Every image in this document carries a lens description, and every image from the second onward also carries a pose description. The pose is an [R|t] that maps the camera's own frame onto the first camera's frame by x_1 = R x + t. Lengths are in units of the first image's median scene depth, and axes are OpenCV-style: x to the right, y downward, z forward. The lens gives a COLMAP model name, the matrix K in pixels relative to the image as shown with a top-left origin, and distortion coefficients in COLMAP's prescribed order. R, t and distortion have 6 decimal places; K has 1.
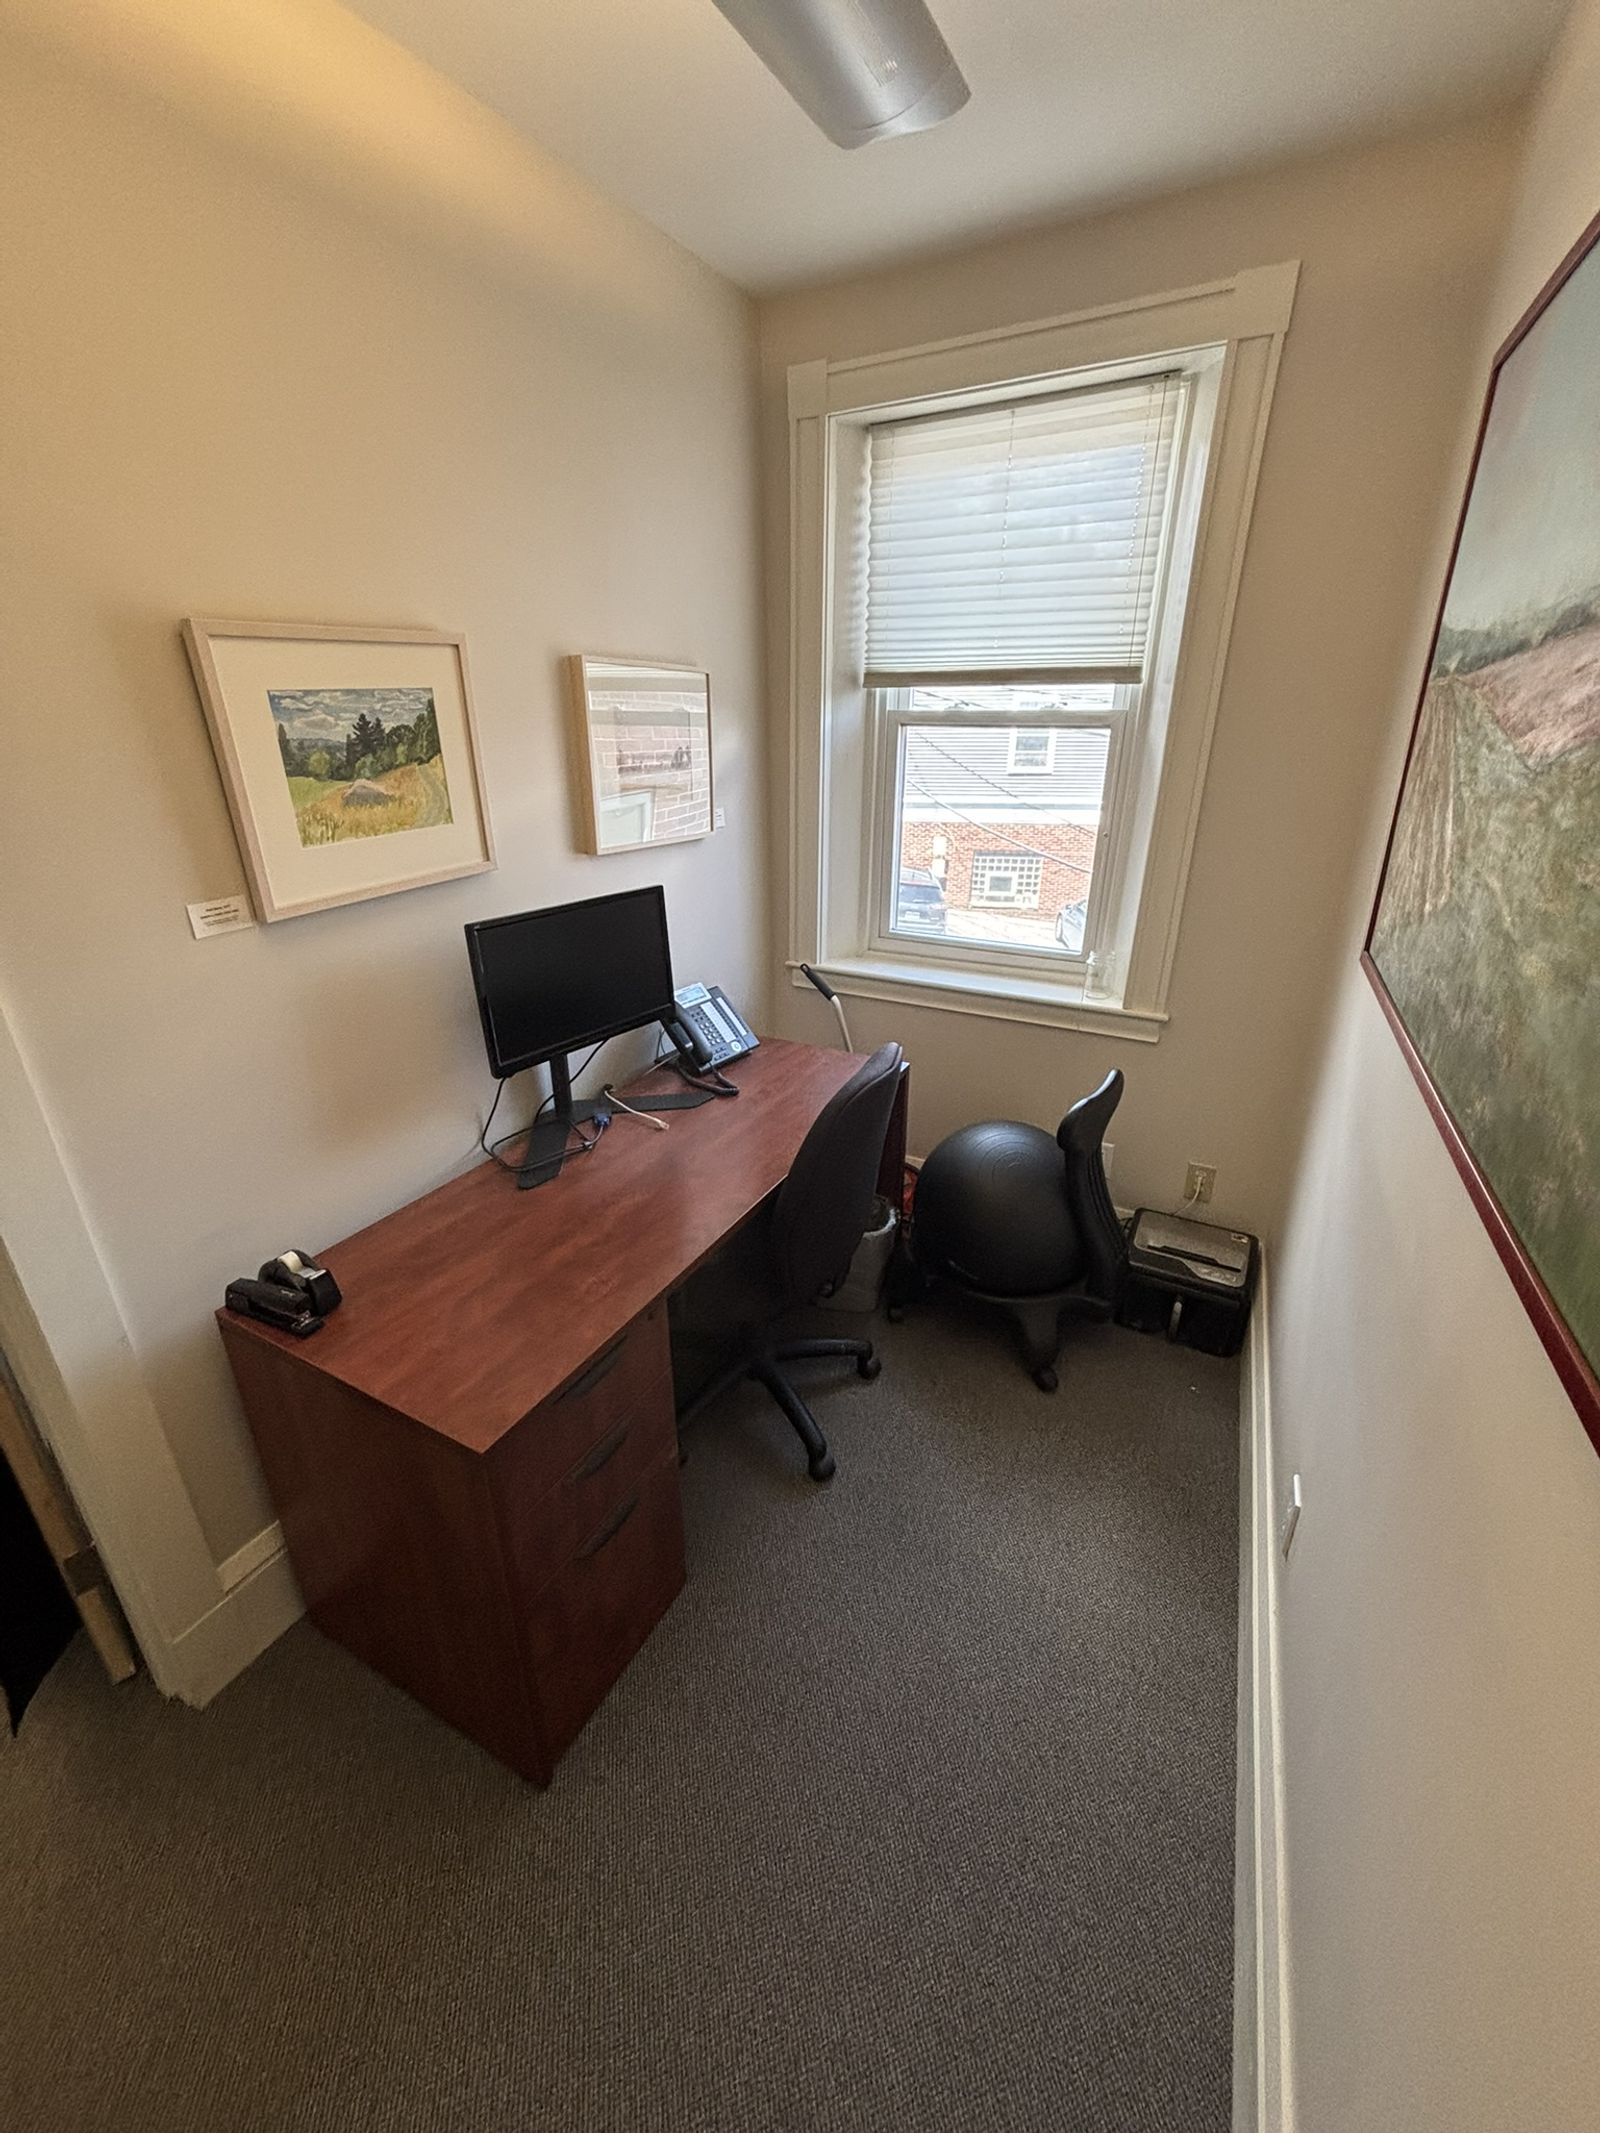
lens RADIAL K [[858.5, 0, 800.0], [0, 858.5, 1066.5], [0, 0, 1]] dist [-0.008263, -0.000071]
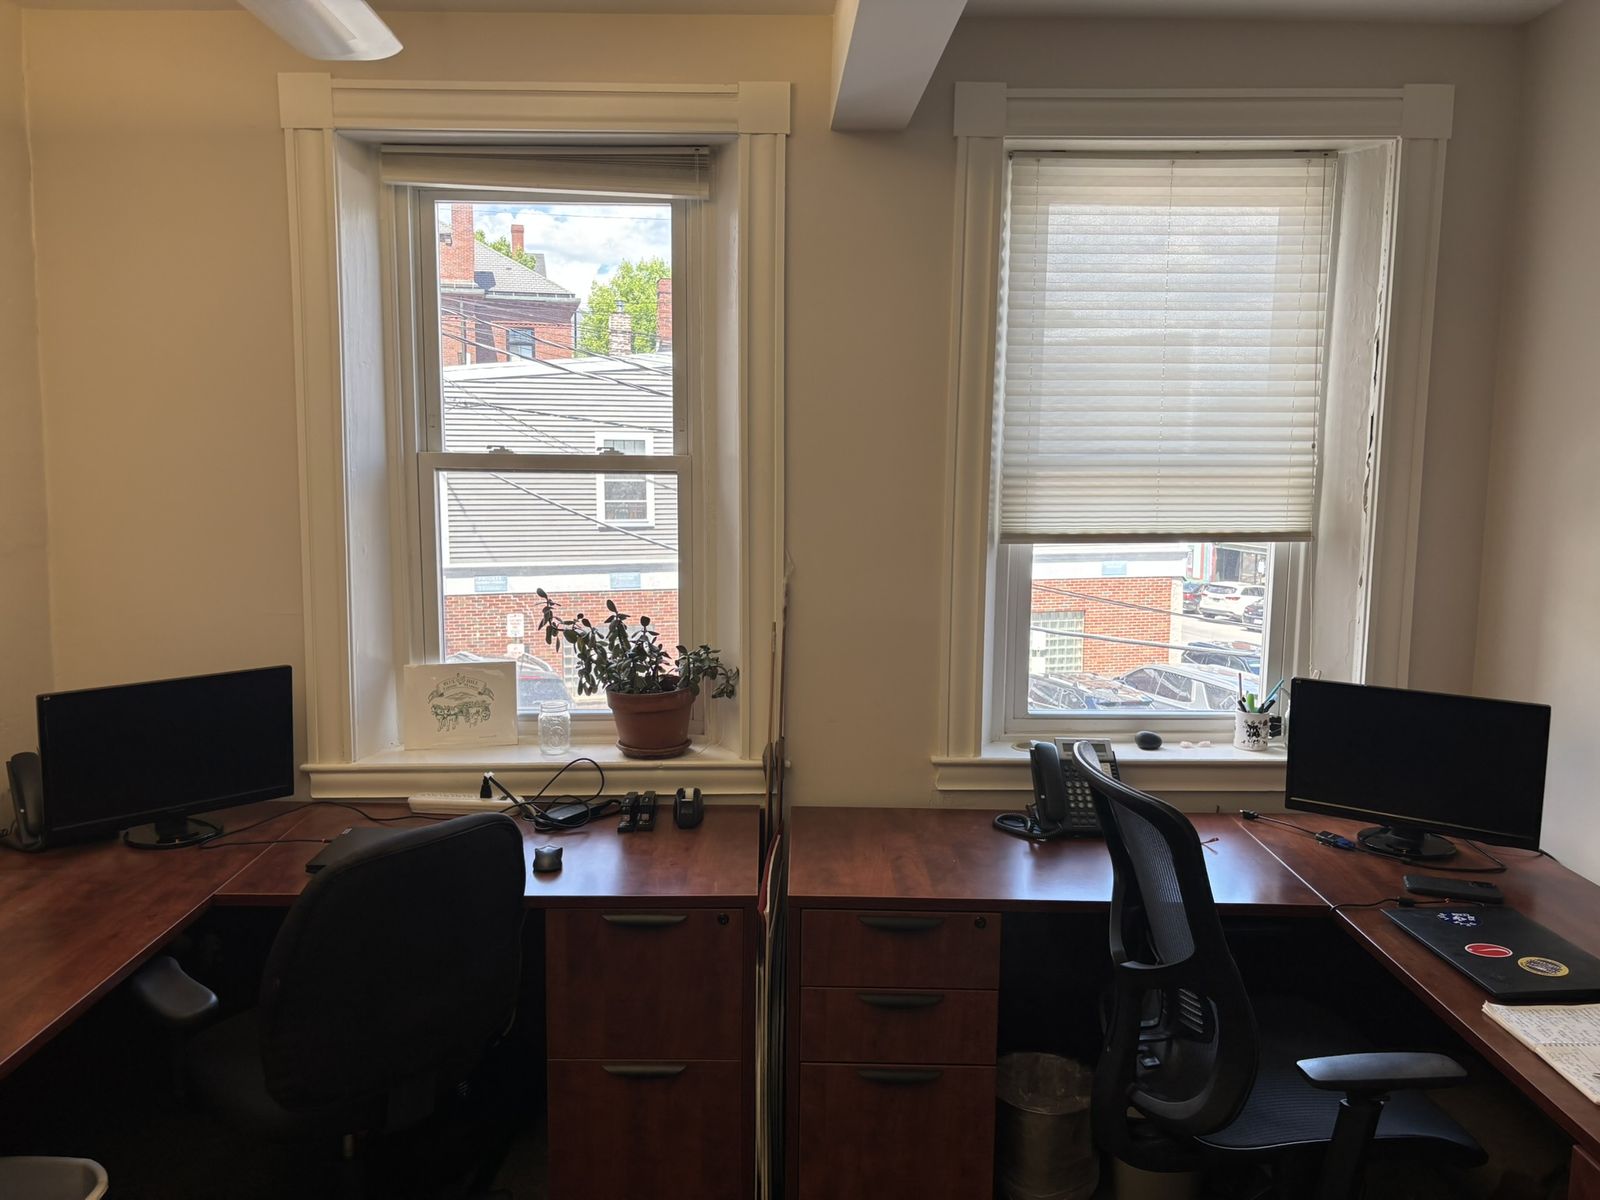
lens RADIAL K [[1208.2, 0, 800.0], [0, 1208.2, 600.0], [0, 0, 1]] dist [0.002554, -0.005979]
pose [[0.869377, -0.046518, 0.491955, -0.137163], [0.177618, 0.958441, -0.223257, -0.007479], [-0.461124, 0.281474, 0.841509, 0.027326]]
